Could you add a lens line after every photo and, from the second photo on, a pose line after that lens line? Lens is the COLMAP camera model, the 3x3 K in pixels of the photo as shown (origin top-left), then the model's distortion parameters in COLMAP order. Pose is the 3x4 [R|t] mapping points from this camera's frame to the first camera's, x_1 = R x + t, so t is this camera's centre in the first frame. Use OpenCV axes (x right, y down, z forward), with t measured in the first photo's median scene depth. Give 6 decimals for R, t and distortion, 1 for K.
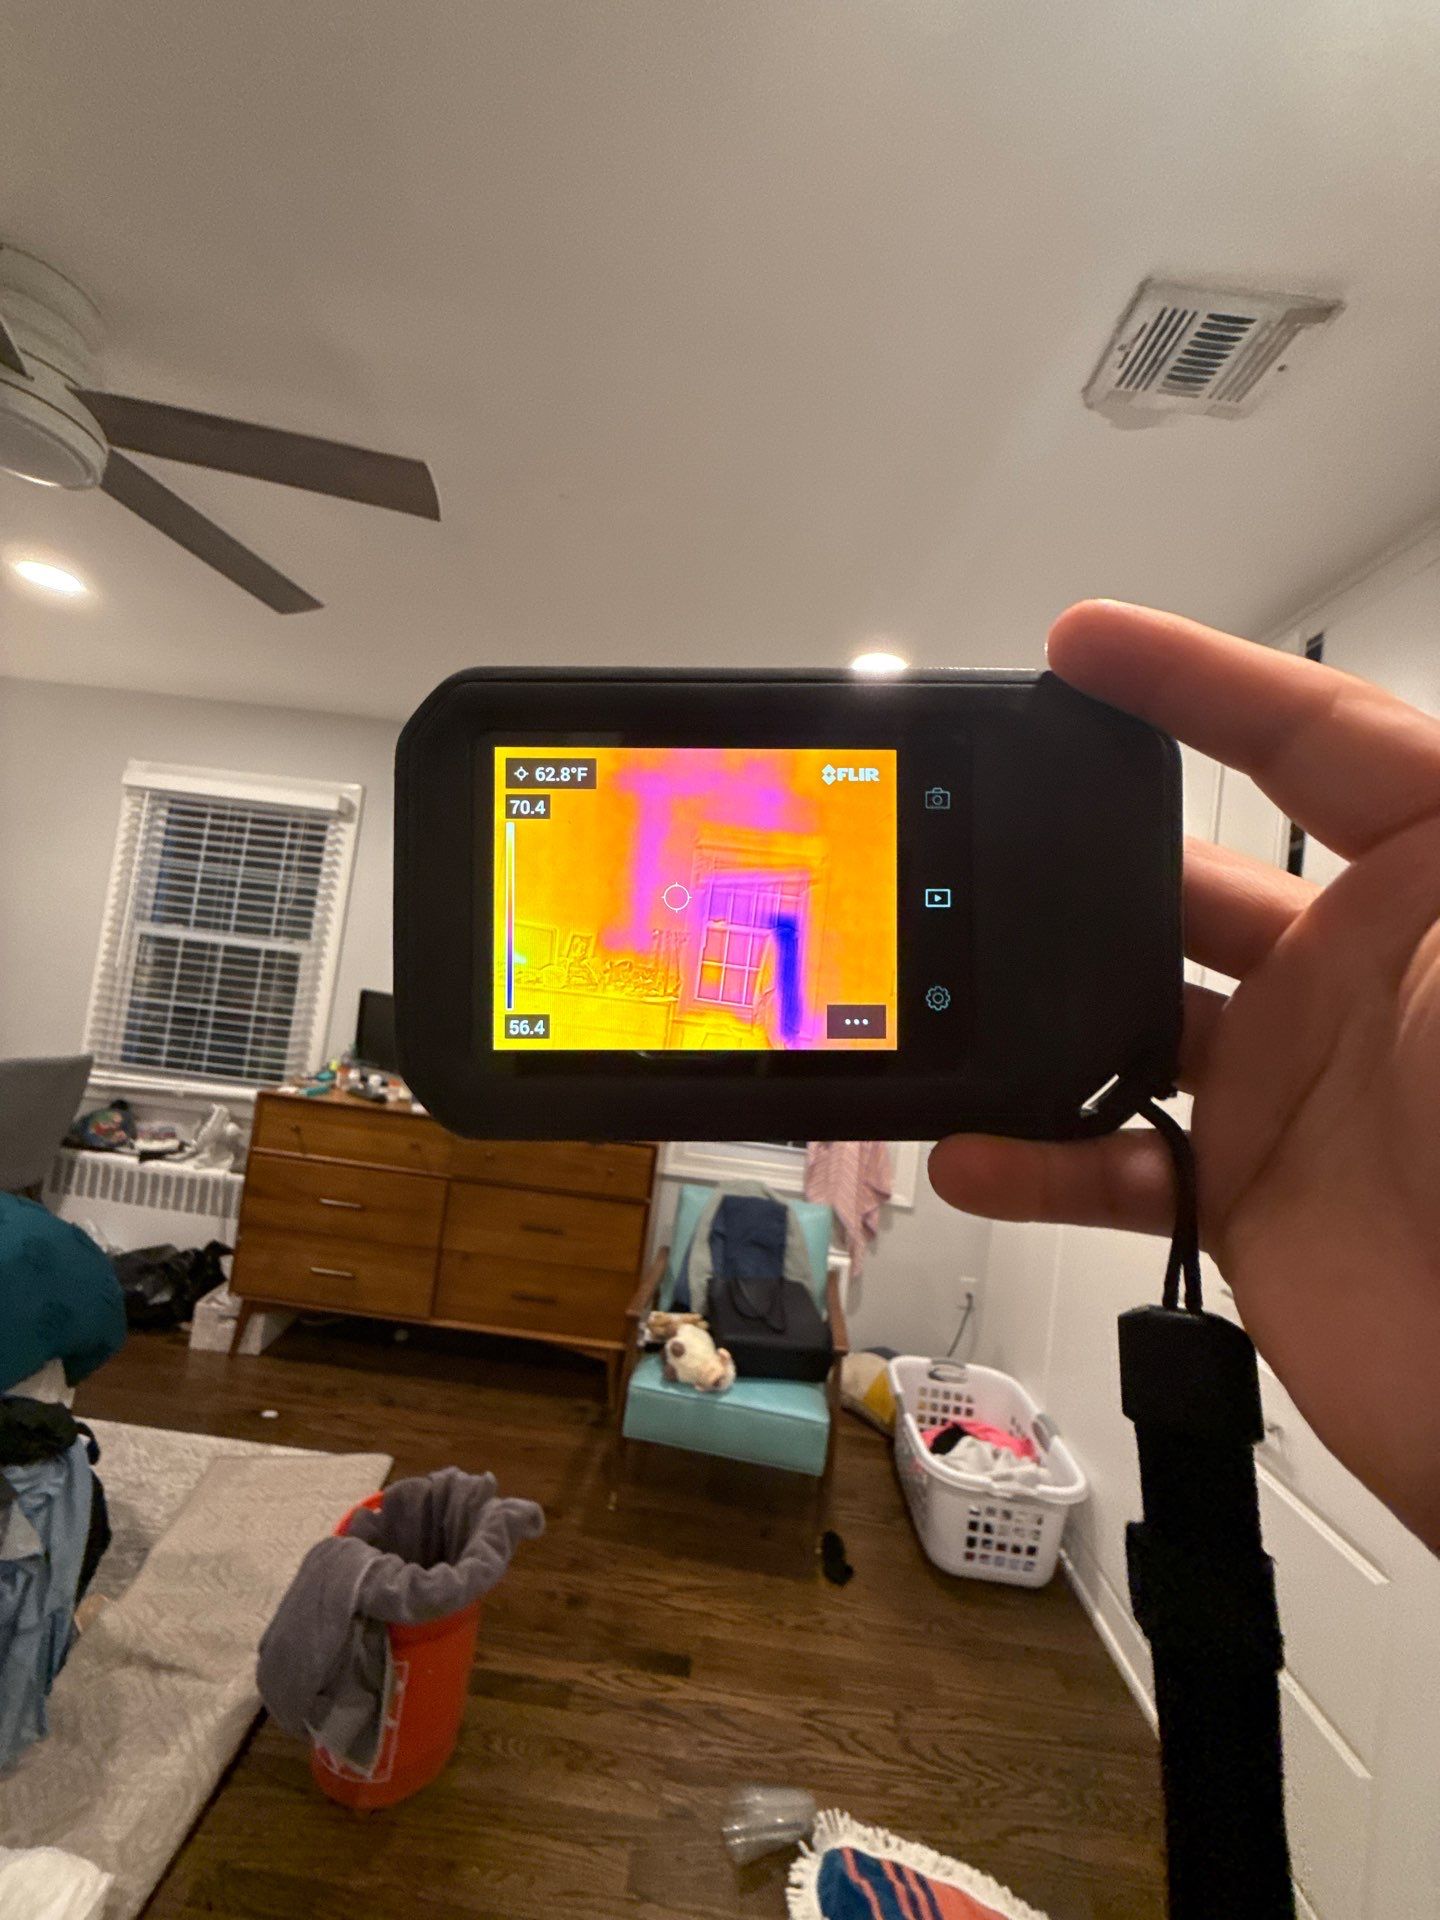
lens RADIAL K [[780.9, 0, 726.2], [0, 780.9, 957.1], [0, 0, 1]] dist [-0.001707, -0.000041]
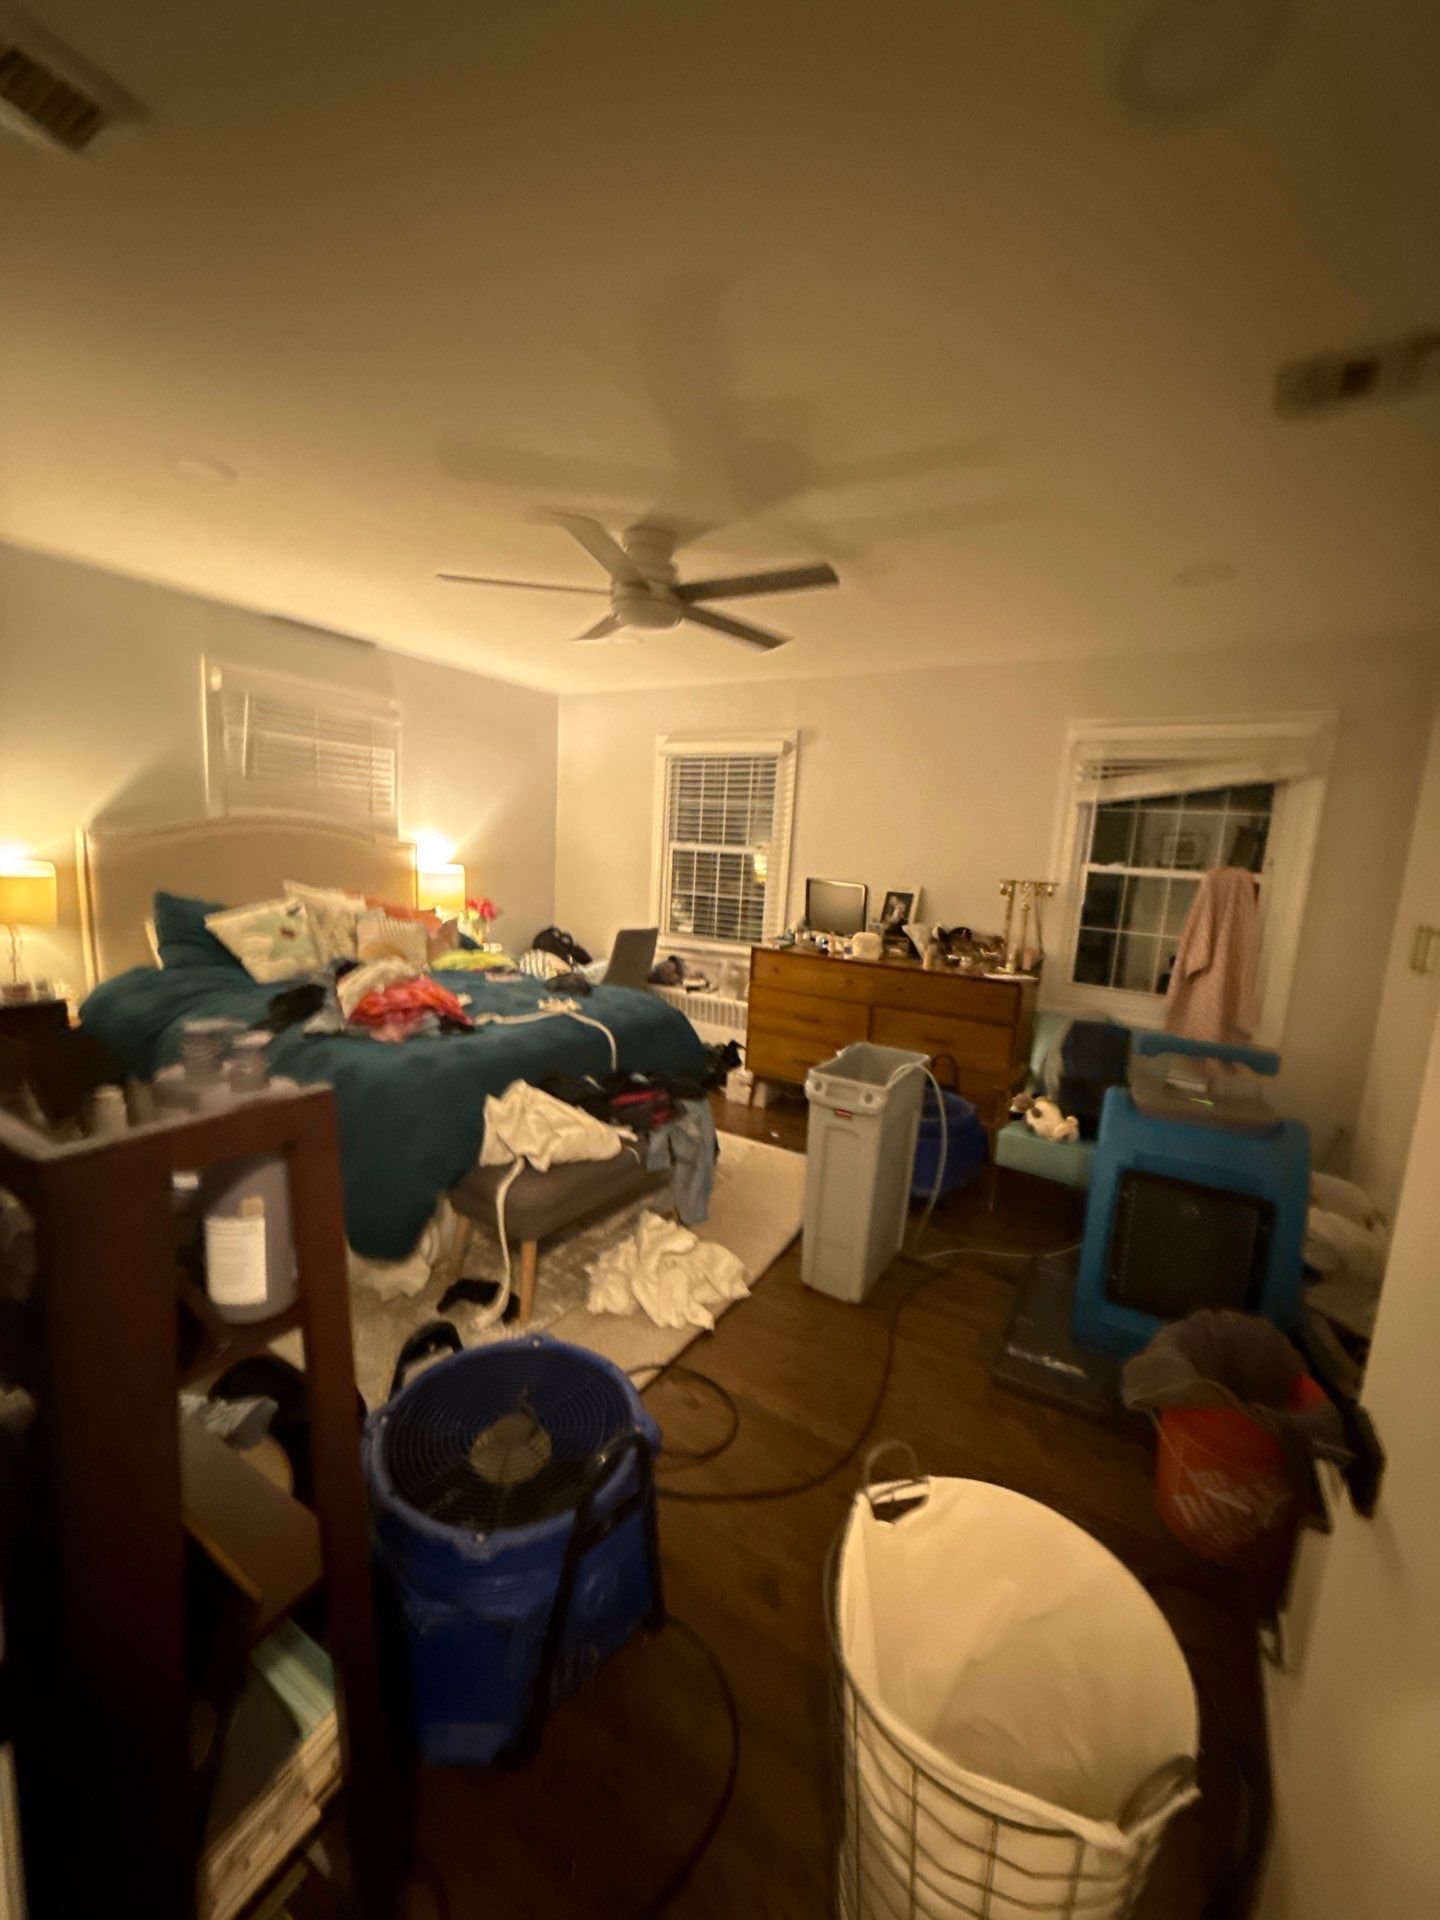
lens RADIAL K [[780.9, 0, 726.3], [0, 780.9, 968.1], [0, 0, 1]] dist [-0.001707, -0.000041]
pose [[0.870389, -0.003045, -0.492356, 0.115604], [0.081176, 0.987184, 0.137398, -0.003144], [0.485627, -0.159557, 0.859481, -0.343717]]
